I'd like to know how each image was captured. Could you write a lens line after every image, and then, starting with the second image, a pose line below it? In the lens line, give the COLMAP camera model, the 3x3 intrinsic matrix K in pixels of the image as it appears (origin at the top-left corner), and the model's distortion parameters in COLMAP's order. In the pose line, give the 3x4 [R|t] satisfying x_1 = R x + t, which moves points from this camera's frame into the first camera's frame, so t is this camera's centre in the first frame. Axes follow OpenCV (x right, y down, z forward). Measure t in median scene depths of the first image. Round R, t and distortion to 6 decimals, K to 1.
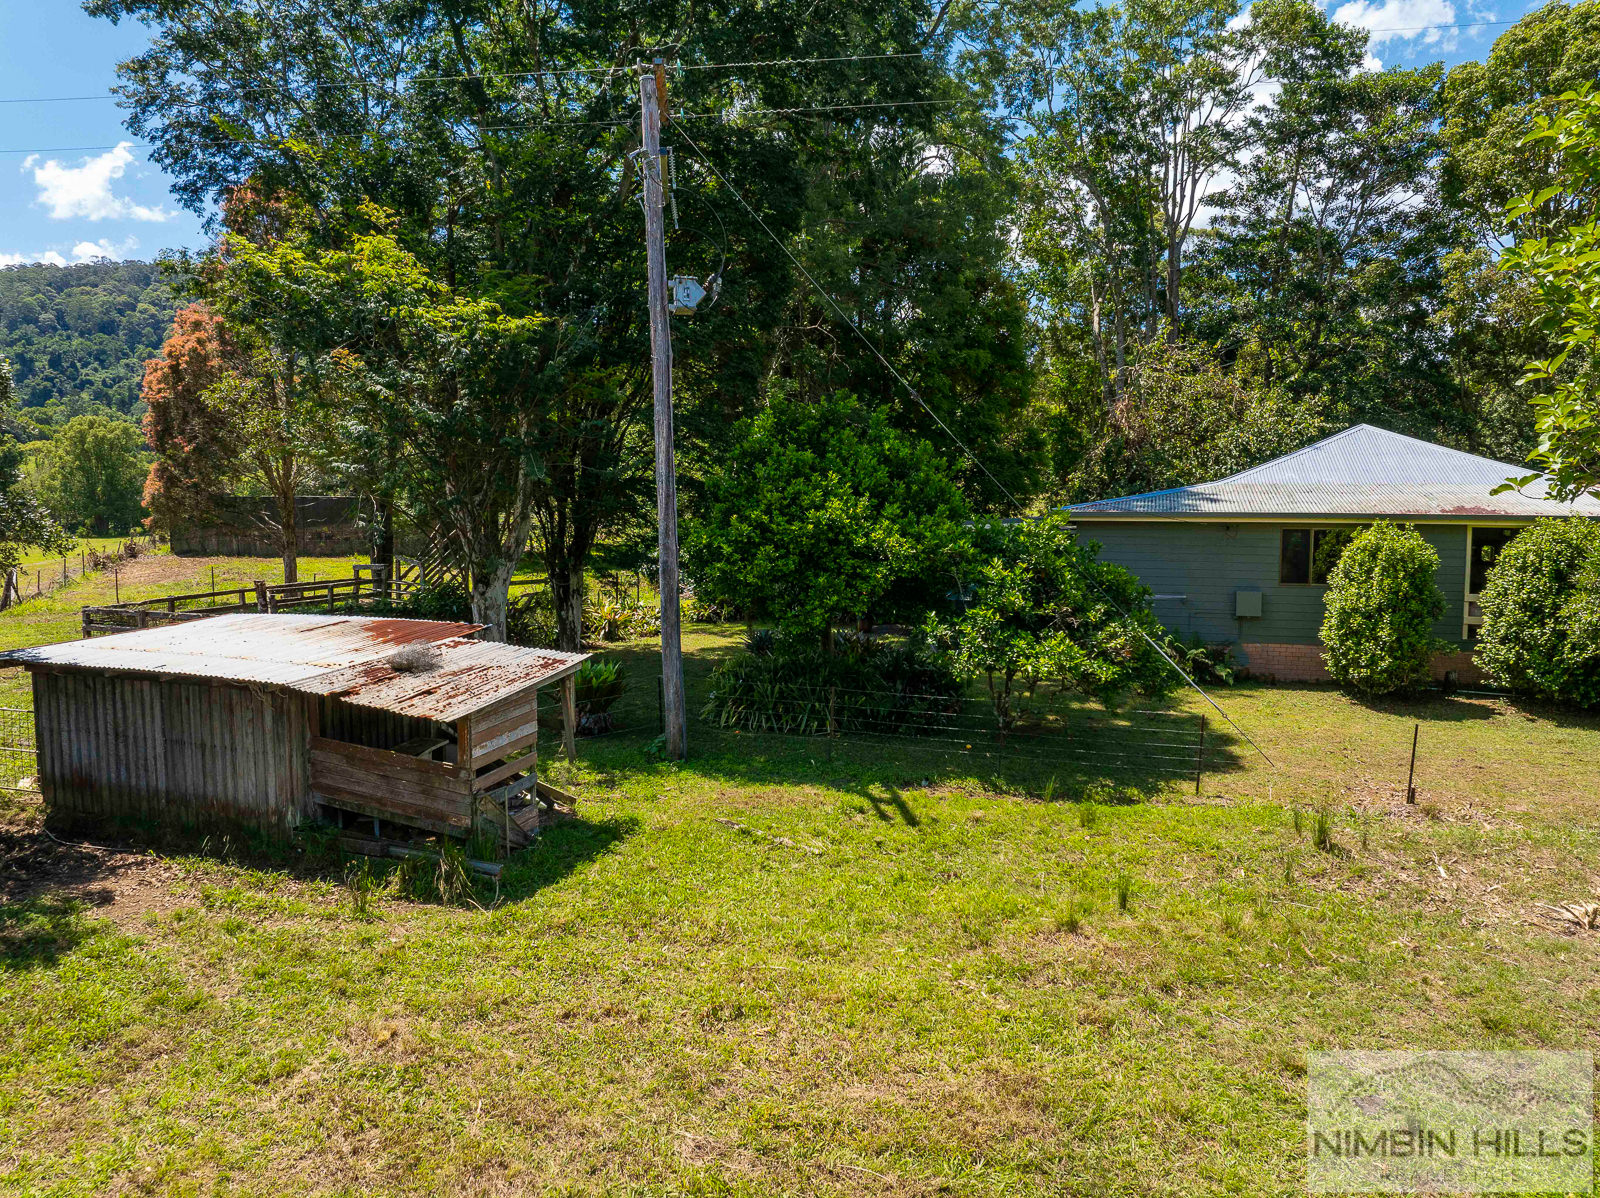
lens RADIAL K [[1116.7, 0, 801.8], [0, 1116.7, 589.6], [0, 0, 1]] dist [-0.044431, 0.002429]
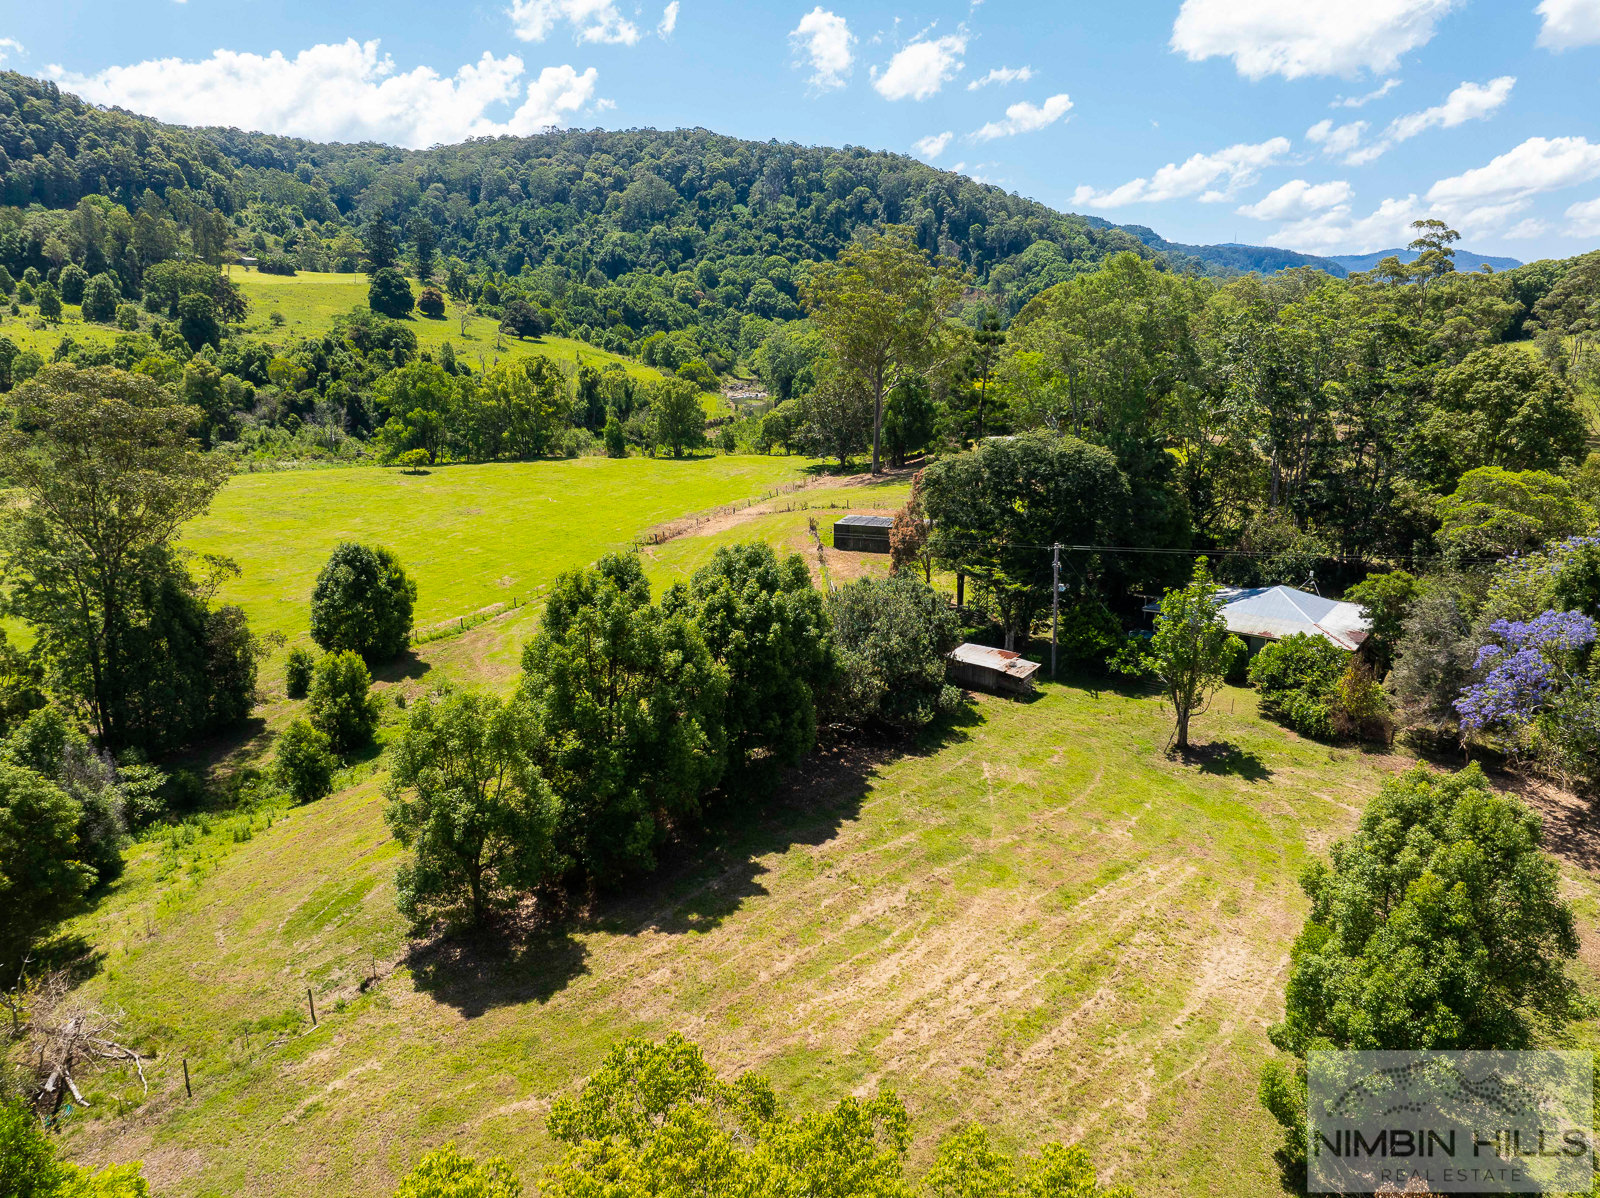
lens RADIAL K [[1116.7, 0, 801.8], [0, 1116.7, 589.6], [0, 0, 1]] dist [-0.044431, 0.002429]
pose [[0.947739, 0.083188, -0.308012, 0.243752], [-0.035146, 0.986755, 0.158363, -0.754185], [0.317106, -0.139261, 0.938110, -3.008706]]
